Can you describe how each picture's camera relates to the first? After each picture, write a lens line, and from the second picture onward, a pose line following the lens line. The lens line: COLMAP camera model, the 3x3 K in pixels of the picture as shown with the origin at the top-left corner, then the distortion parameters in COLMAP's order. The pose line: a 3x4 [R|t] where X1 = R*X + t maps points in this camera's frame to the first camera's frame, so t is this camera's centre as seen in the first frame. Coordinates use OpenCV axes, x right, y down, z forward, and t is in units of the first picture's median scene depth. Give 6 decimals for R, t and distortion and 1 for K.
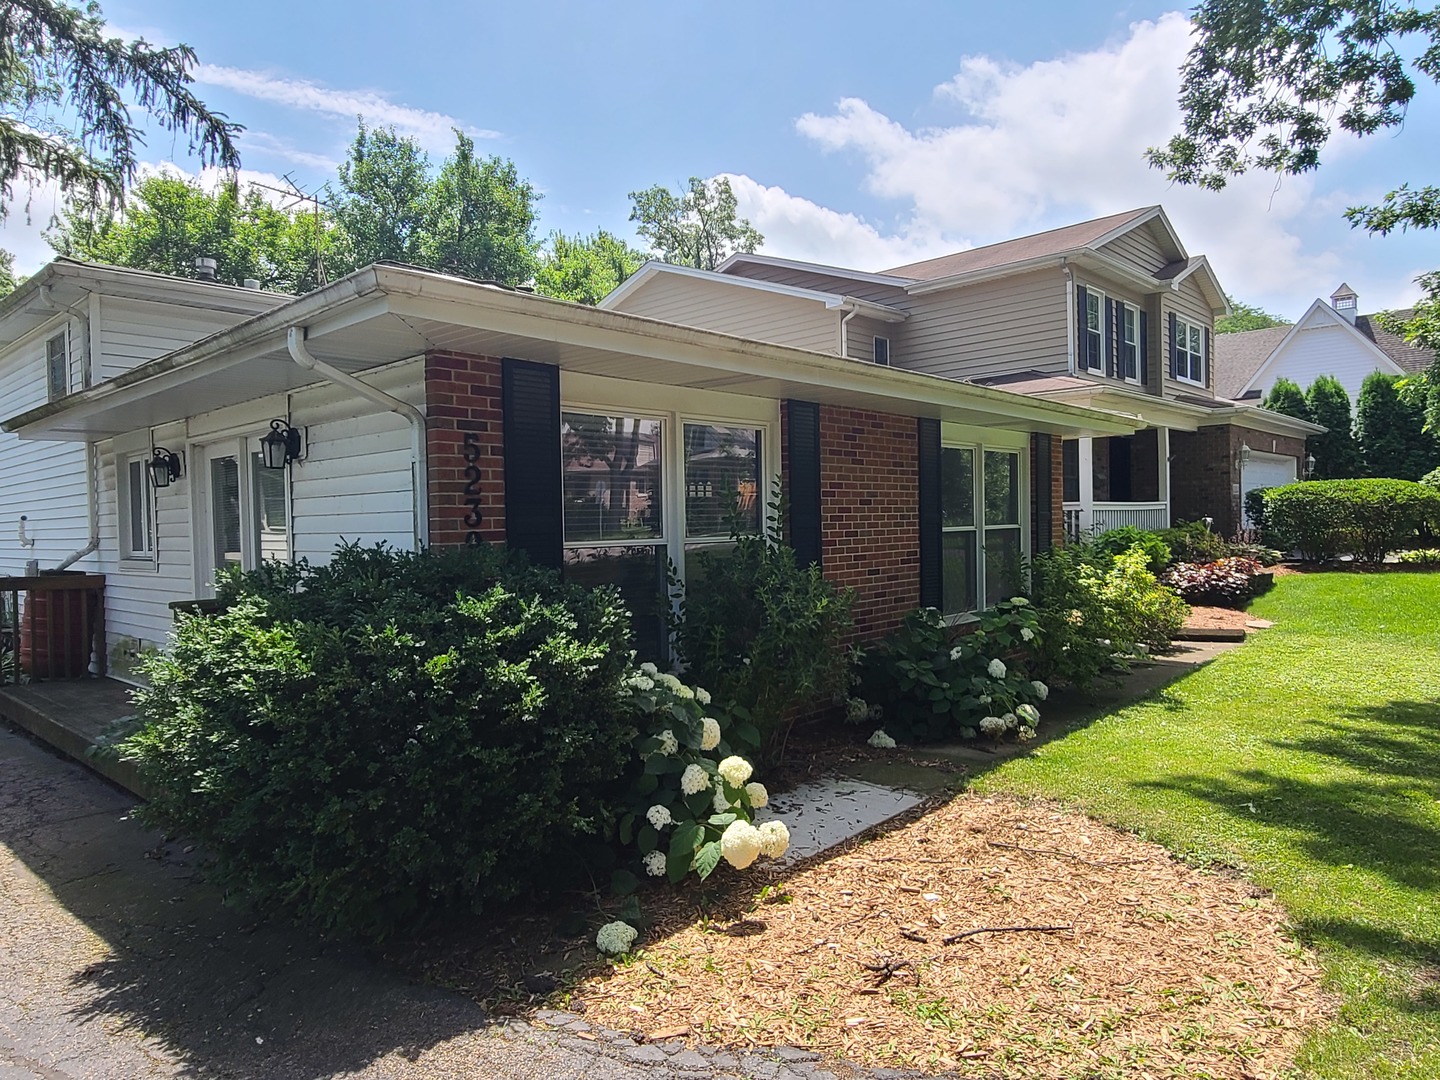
lens RADIAL K [[933.1, 0, 730.3], [0, 933.1, 549.7], [0, 0, 1]] dist [-0.007568, 0.004831]
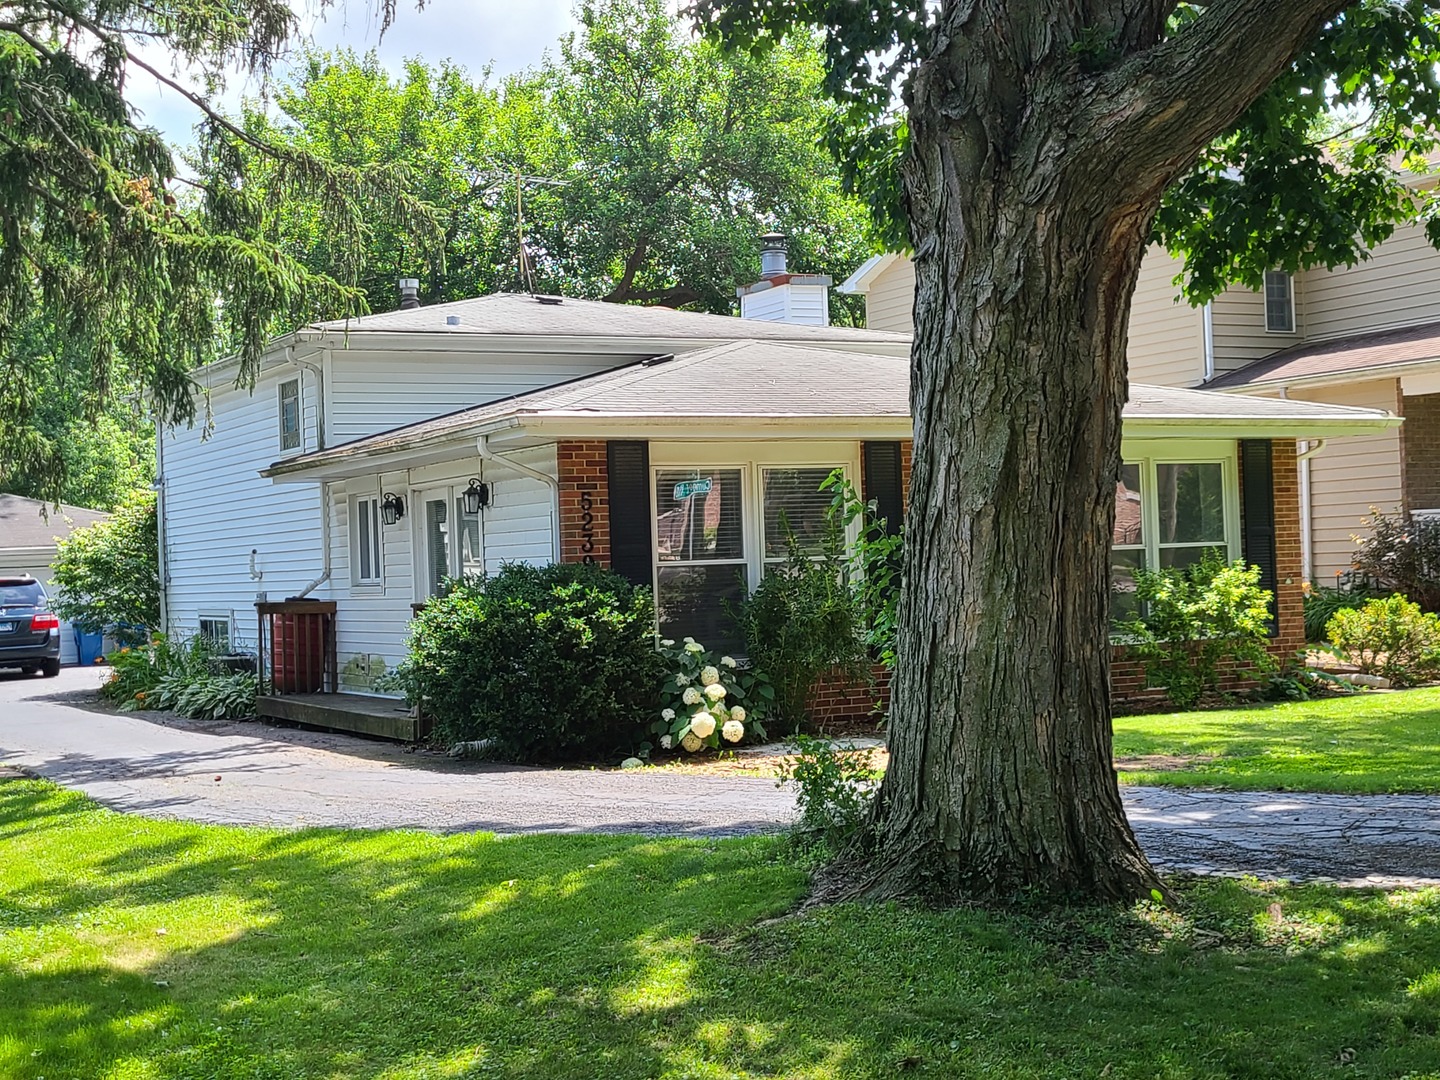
lens RADIAL K [[2104.4, 0, 719.6], [0, 2104.4, 537.5], [0, 0, 1]] dist [0.014251, 0.000000]
pose [[0.941572, -0.017770, -0.336344, 1.087960], [0.006888, 0.999414, -0.033520, 0.068846], [0.336743, 0.029245, 0.941142, -2.177123]]
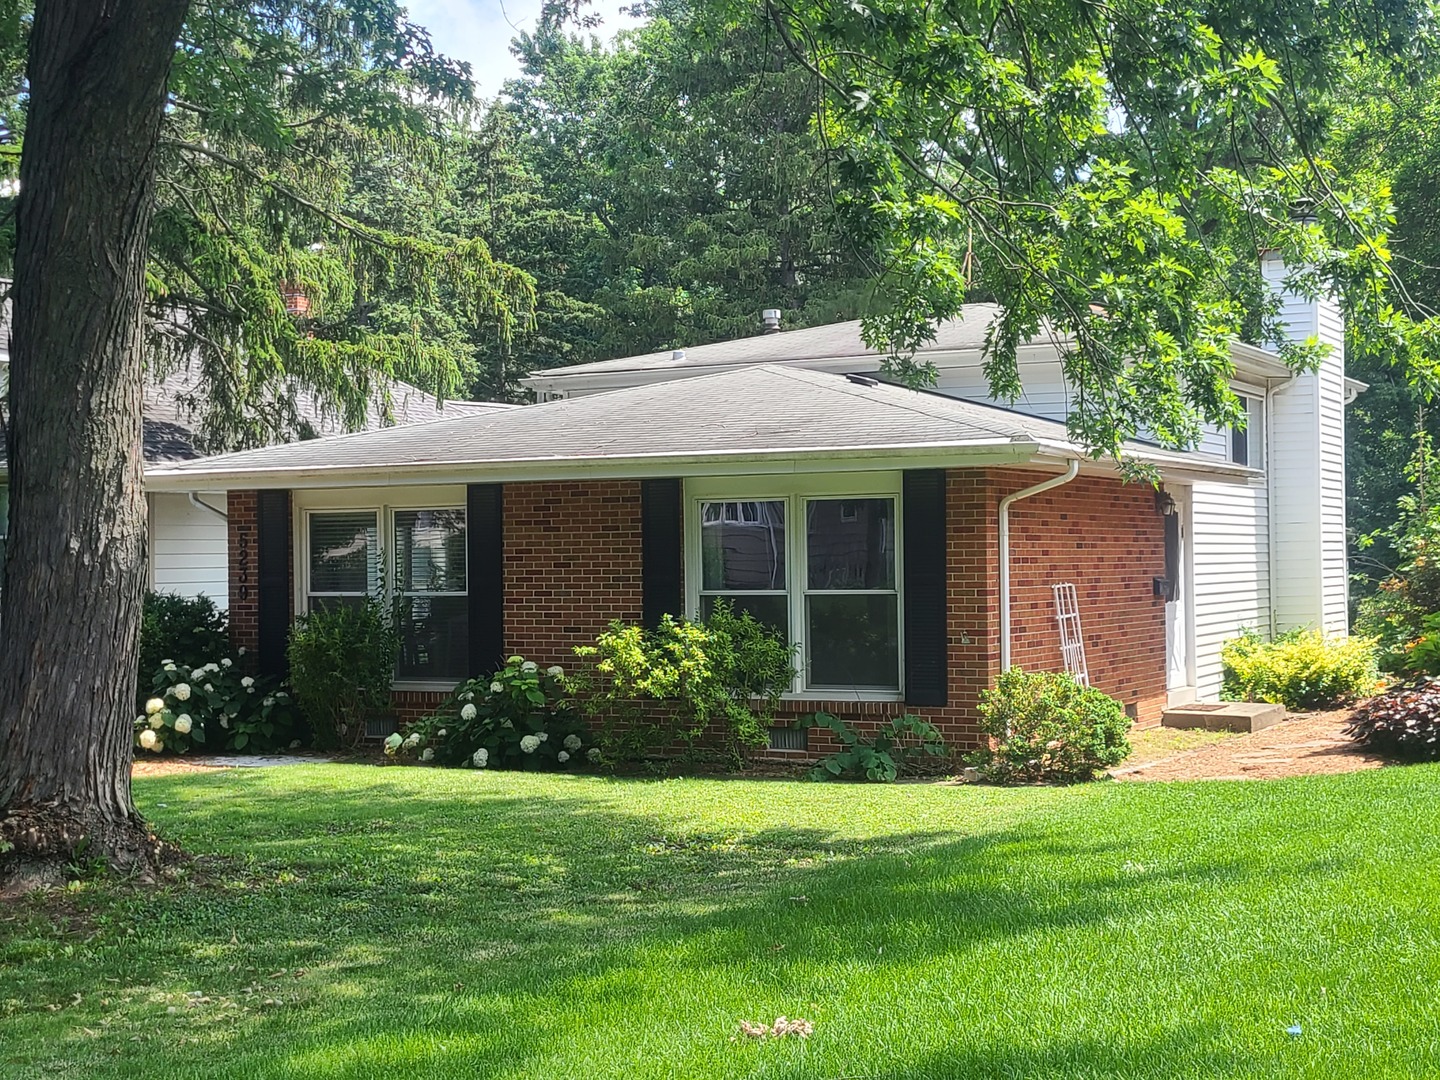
lens RADIAL K [[2104.4, 0, 720.2], [0, 2104.4, 541.9], [0, 0, 1]] dist [0.014251, 0.000000]
pose [[0.237607, -0.009207, -0.971318, 3.994020], [-0.034142, 0.999258, -0.017823, -0.062630], [0.970761, 0.037398, 0.237116, 0.915486]]
